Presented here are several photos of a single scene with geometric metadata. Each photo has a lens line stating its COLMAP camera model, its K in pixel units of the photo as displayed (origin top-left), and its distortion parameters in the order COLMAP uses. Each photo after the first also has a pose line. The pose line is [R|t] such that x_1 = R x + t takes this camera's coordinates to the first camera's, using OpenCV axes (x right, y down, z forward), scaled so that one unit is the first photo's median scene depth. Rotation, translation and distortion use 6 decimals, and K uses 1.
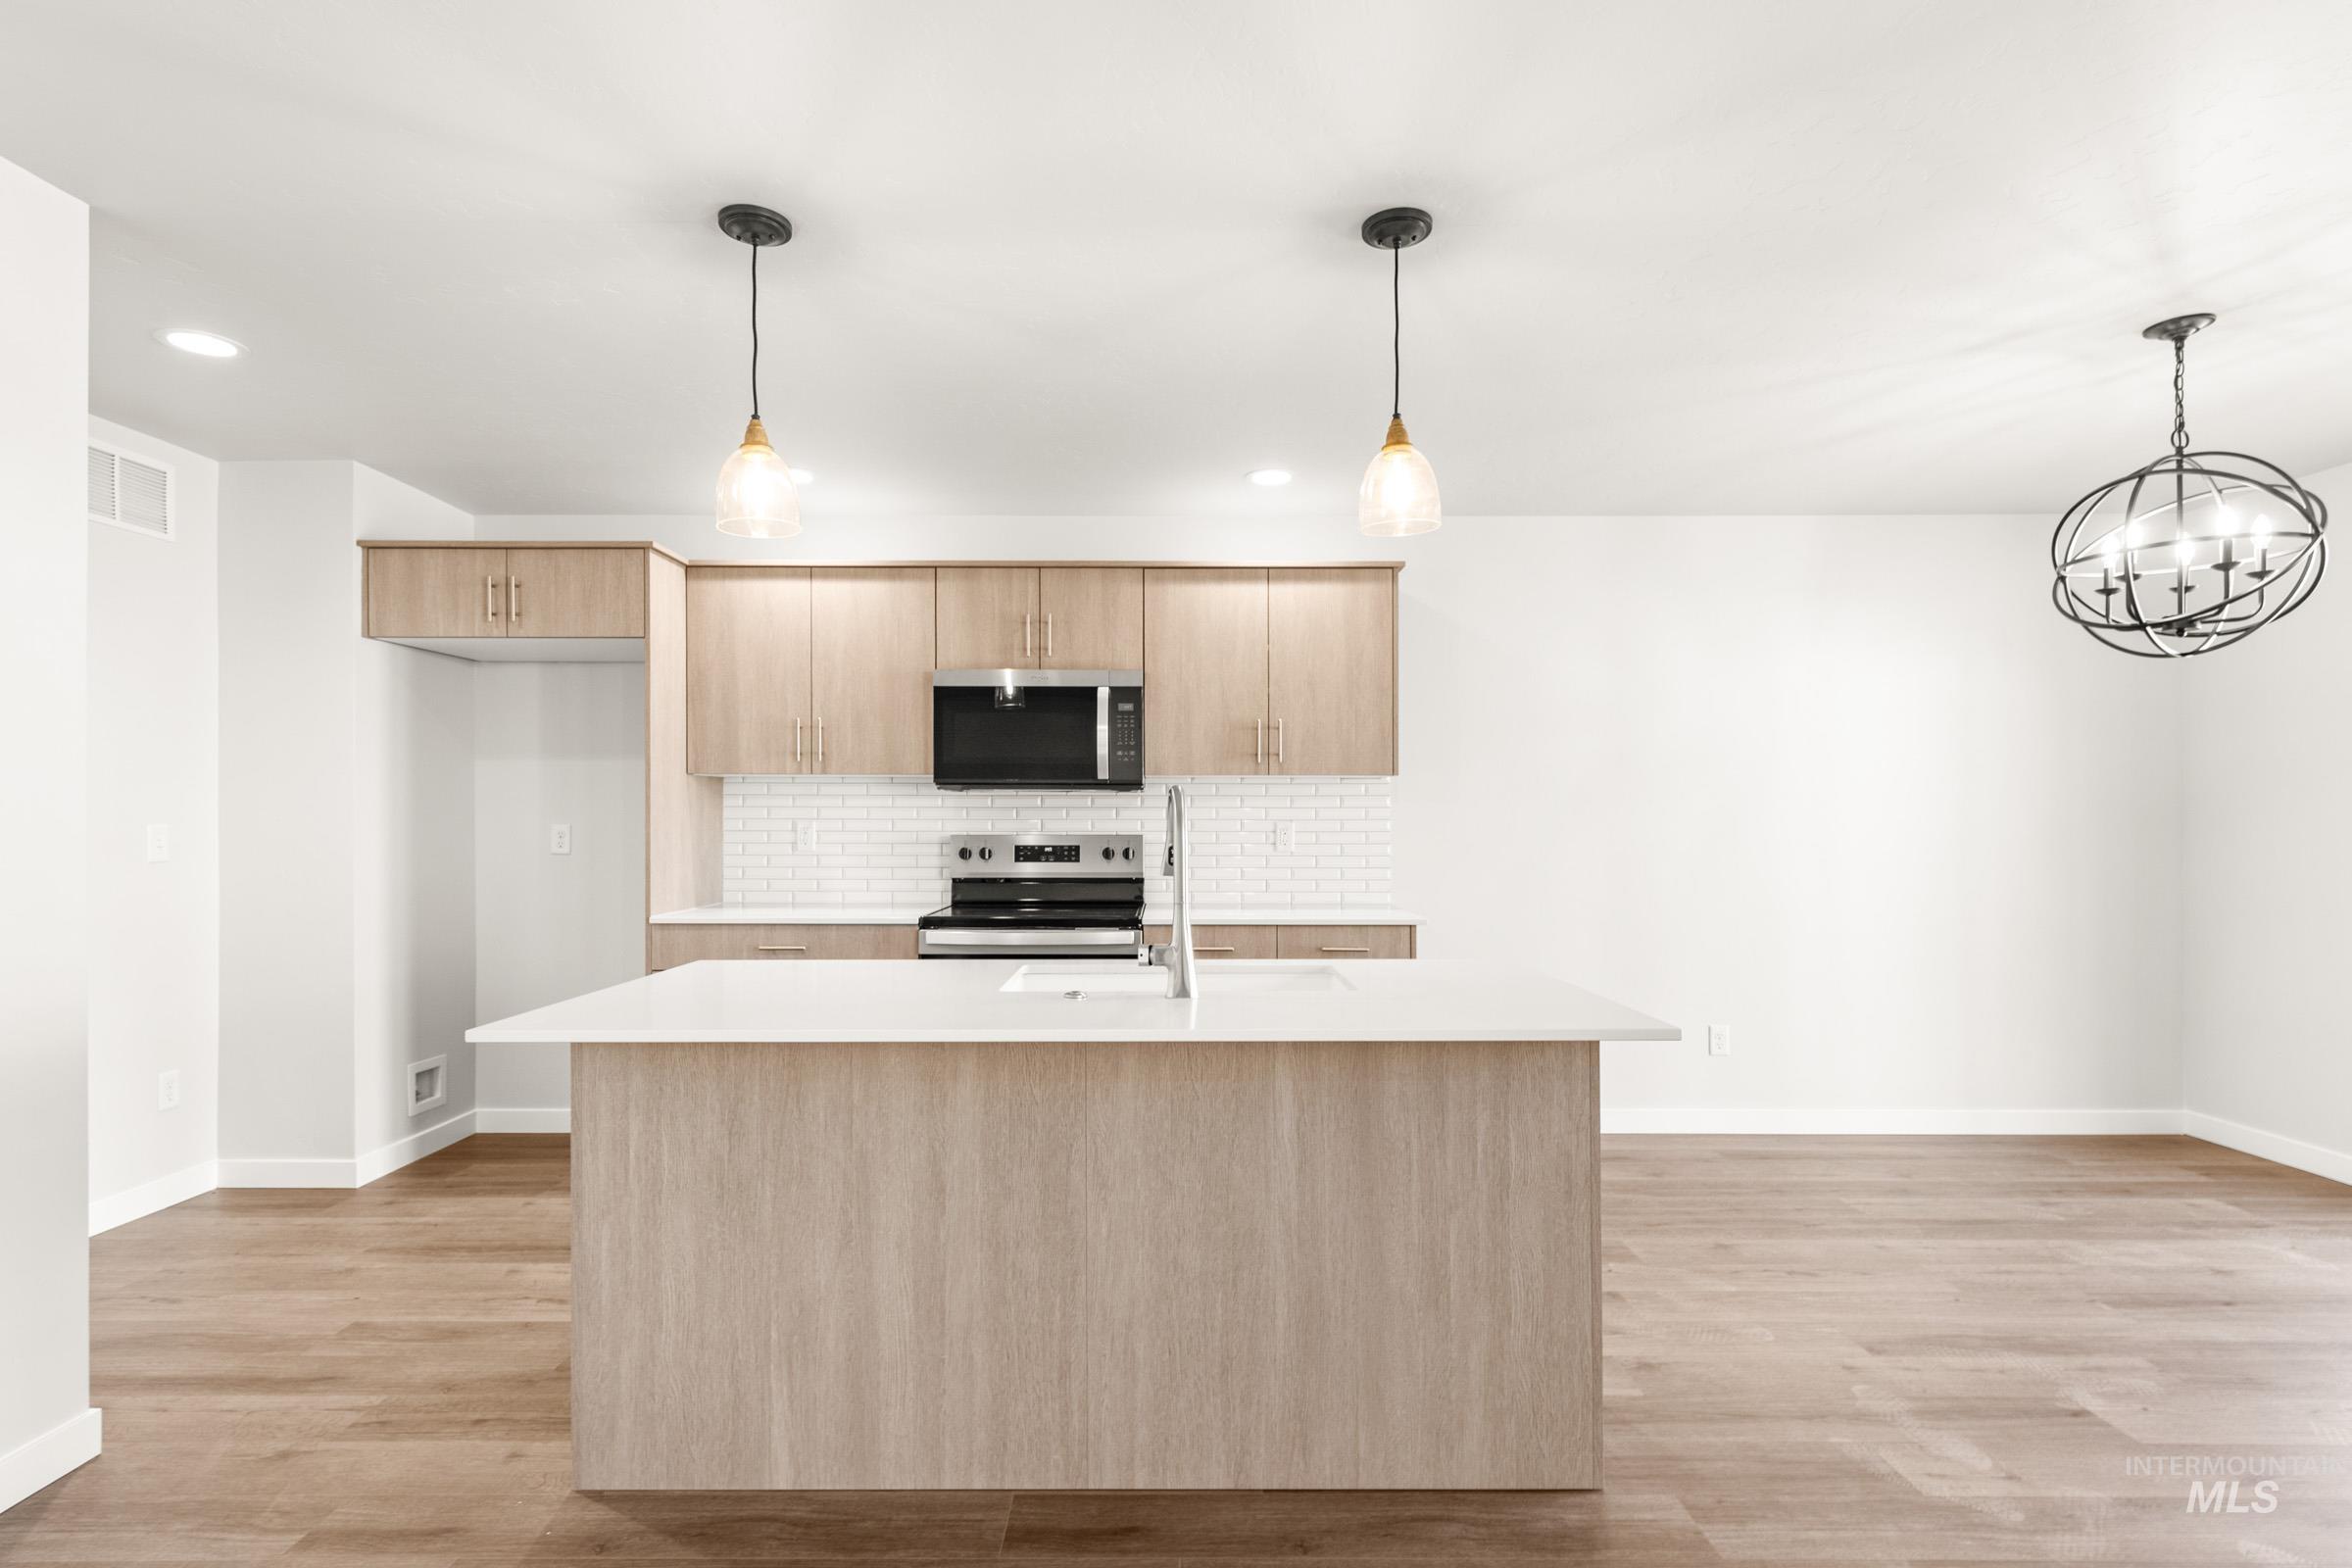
lens RADIAL K [[1131.6, 0, 1172.6], [0, 1131.6, 809.2], [0, 0, 1]] dist [0.003958, 0.001504]
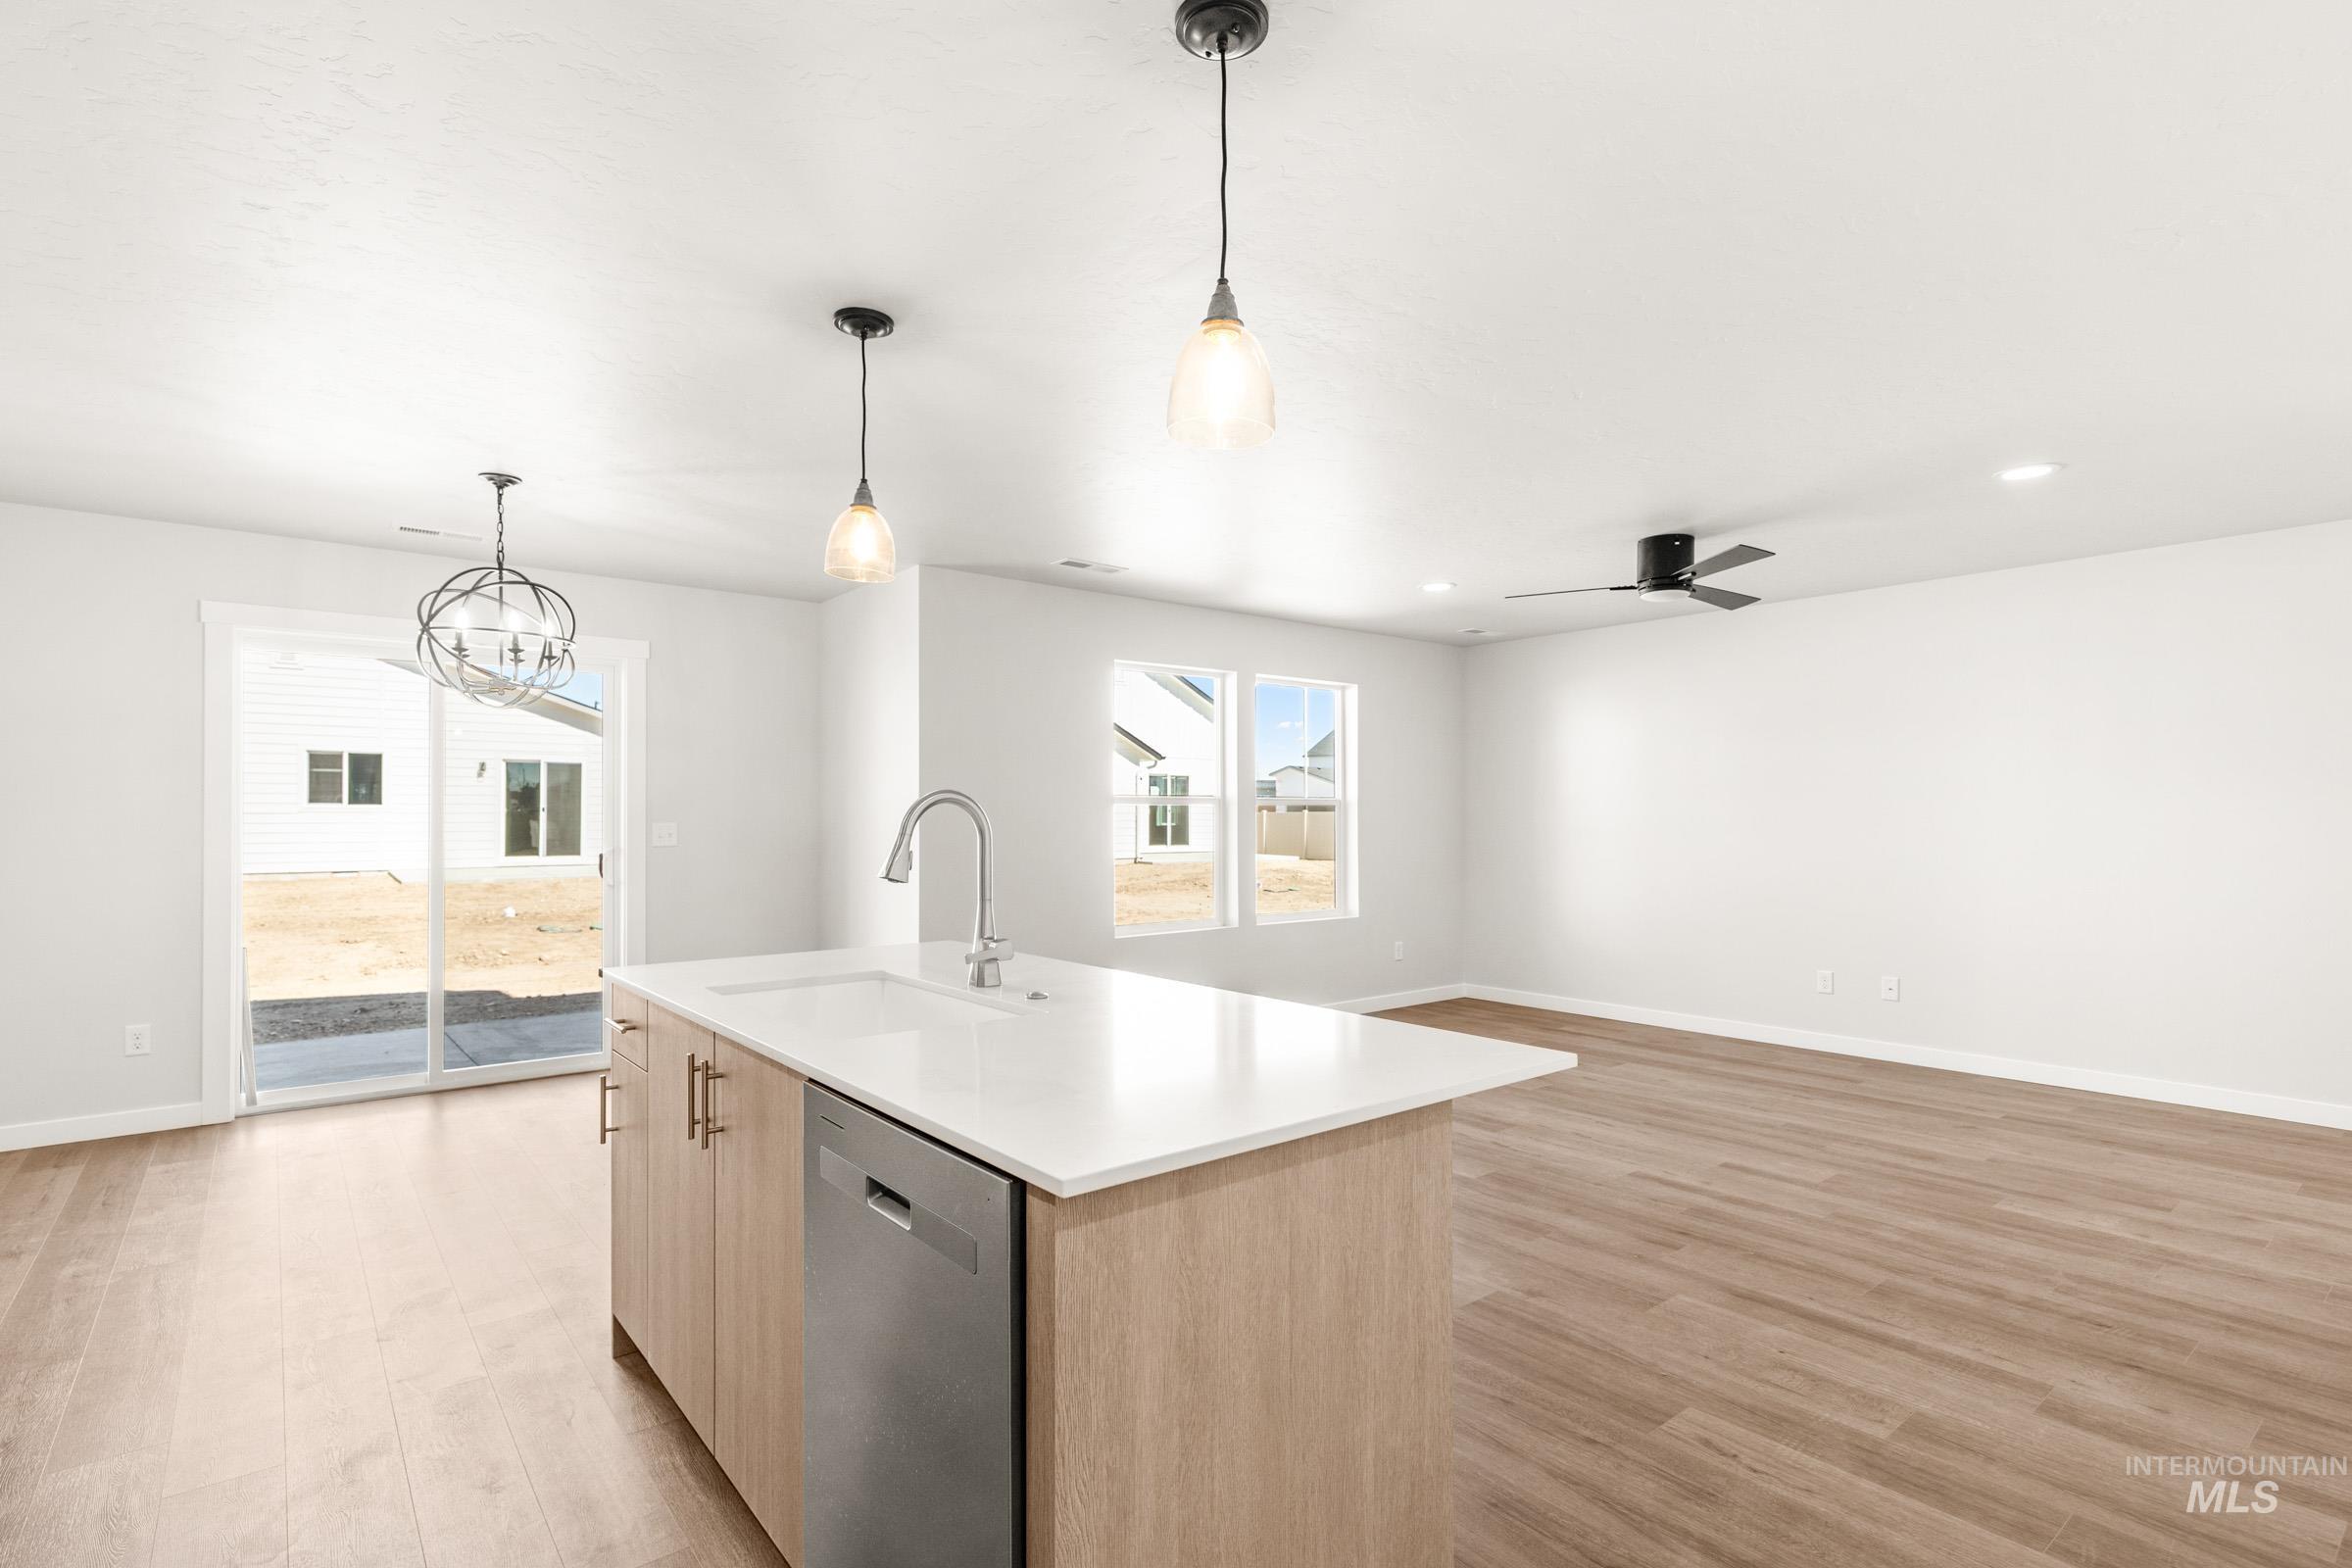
lens RADIAL K [[1131.6, 0, 1182.0], [0, 1131.6, 790.0], [0, 0, 1]] dist [0.003958, 0.001504]
pose [[-0.631370, 0.019693, 0.775232, -0.555984], [-0.002387, 0.999623, -0.027337, 0.005895], [-0.775478, -0.019110, -0.631085, 0.895850]]
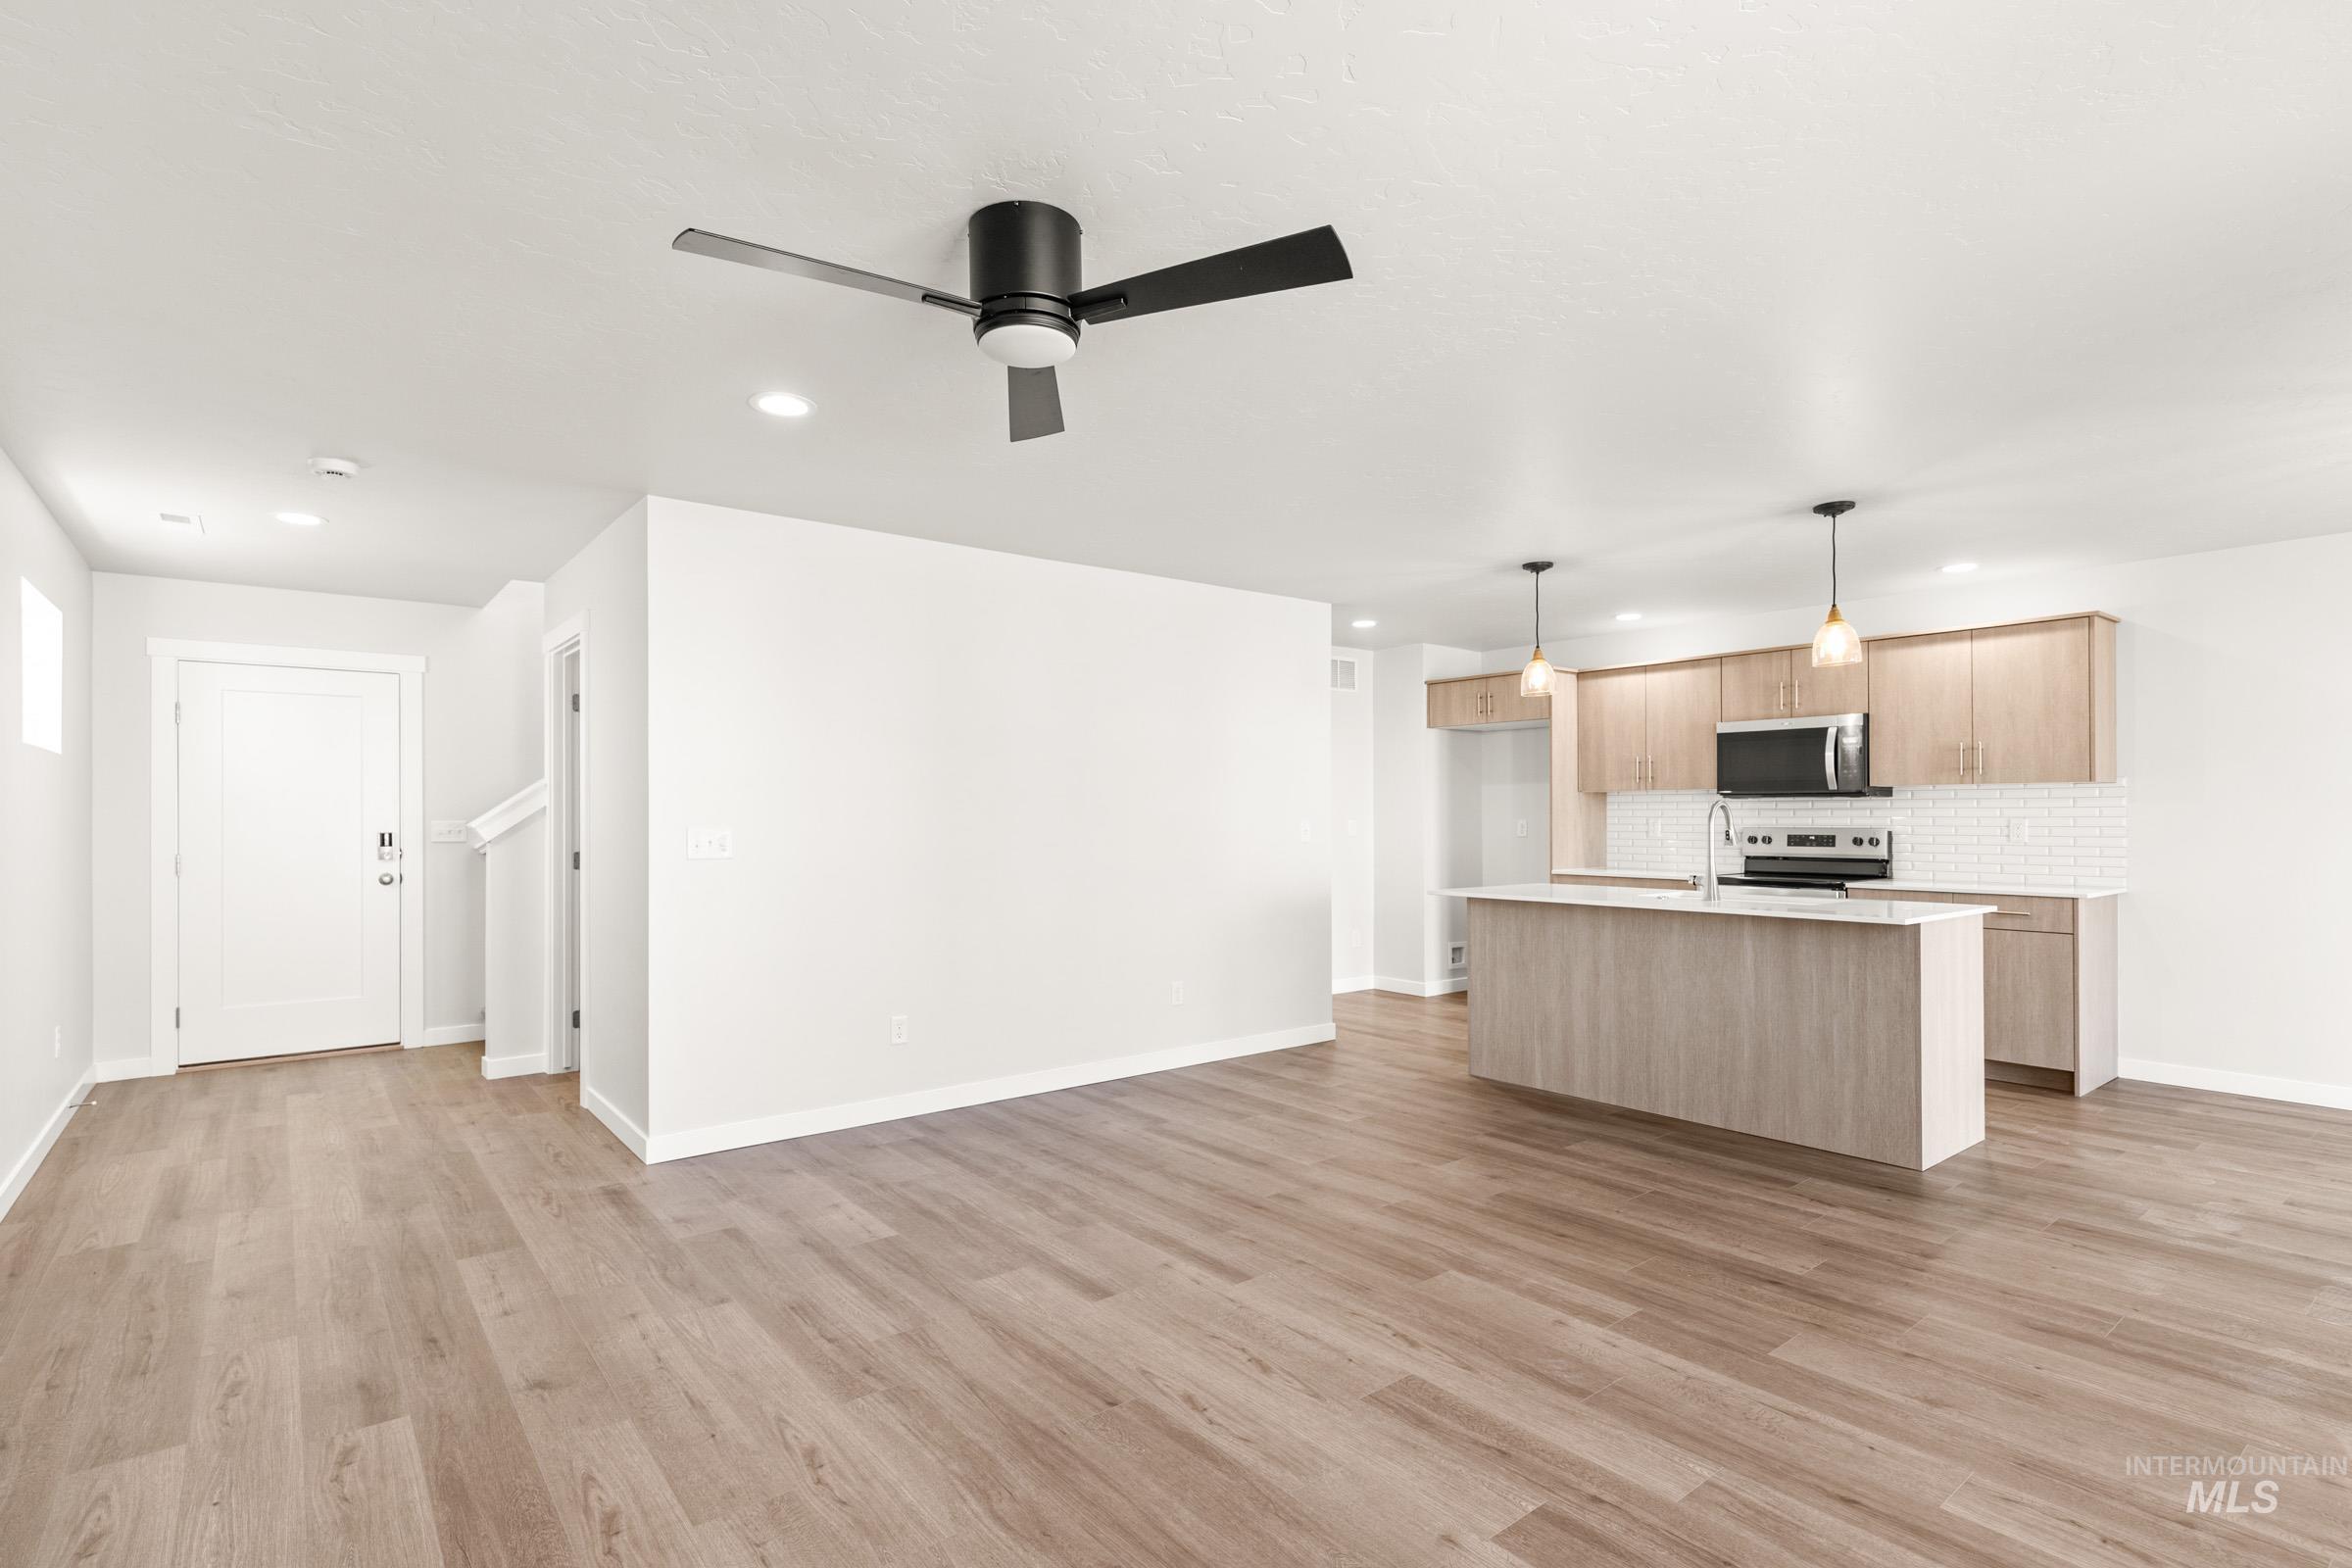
lens RADIAL K [[1131.6, 0, 1153.9], [0, 1131.6, 817.7], [0, 0, 1]] dist [0.003958, 0.001504]
pose [[0.611263, -0.000057, -0.791427, 0.607273], [0.007015, 0.999961, 0.005347, -0.004681], [0.791396, -0.008820, 0.611240, -0.646485]]
